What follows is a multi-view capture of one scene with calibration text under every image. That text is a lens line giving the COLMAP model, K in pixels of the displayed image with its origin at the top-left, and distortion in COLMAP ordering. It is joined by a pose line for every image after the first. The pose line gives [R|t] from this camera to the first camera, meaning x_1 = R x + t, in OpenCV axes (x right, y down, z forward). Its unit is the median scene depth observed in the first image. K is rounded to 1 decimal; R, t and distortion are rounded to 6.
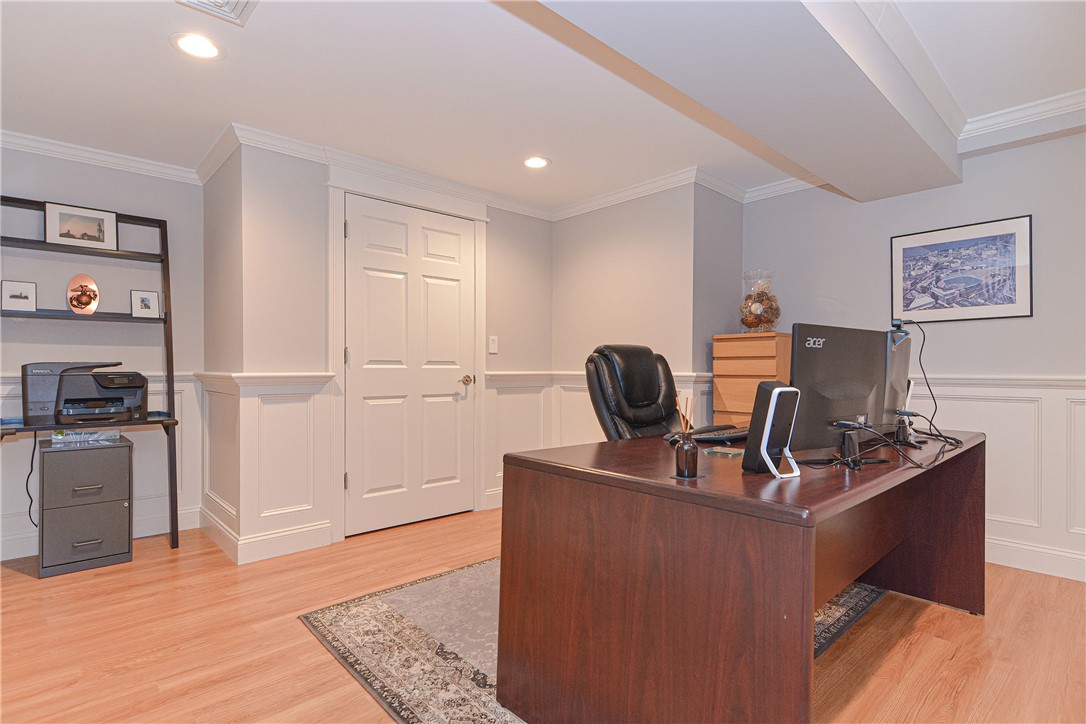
lens RADIAL K [[521.9, 0, 553.3], [0, 521.9, 369.2], [0, 0, 1]] dist [0.011227, -0.003586]
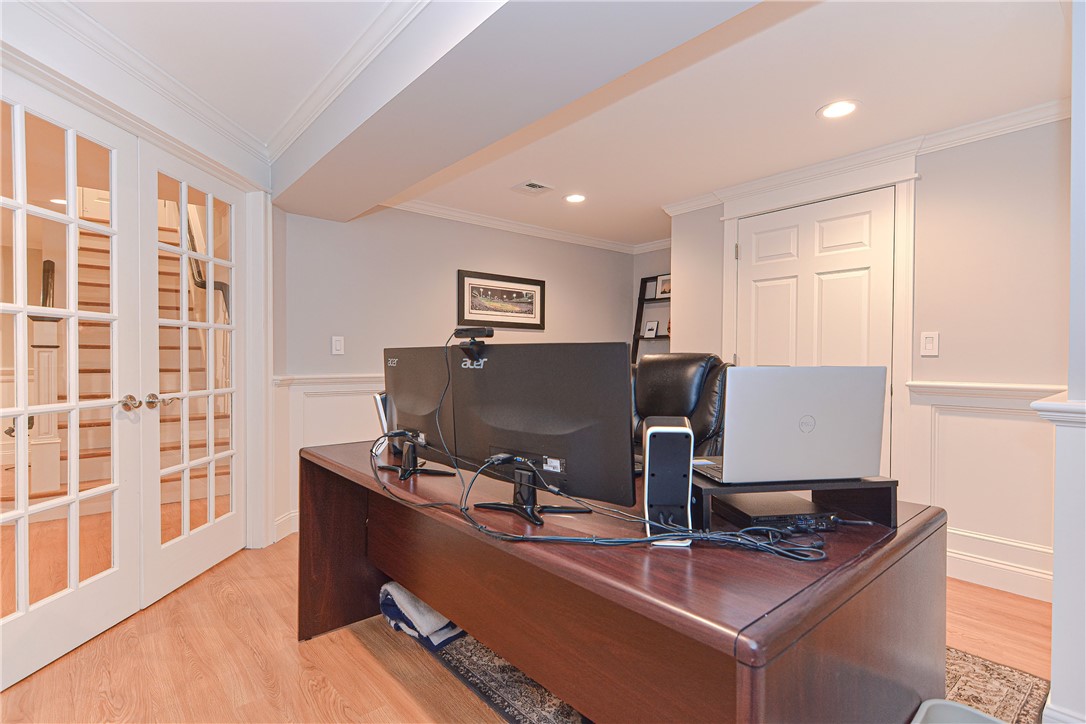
lens RADIAL K [[521.9, 0, 551.1], [0, 521.9, 361.5], [0, 0, 1]] dist [0.011227, -0.003586]
pose [[-0.015713, 0.006211, -0.999857, 0.704069], [-0.003323, 0.999975, 0.006264, -0.029199], [0.999871, 0.003421, -0.015692, 0.563225]]
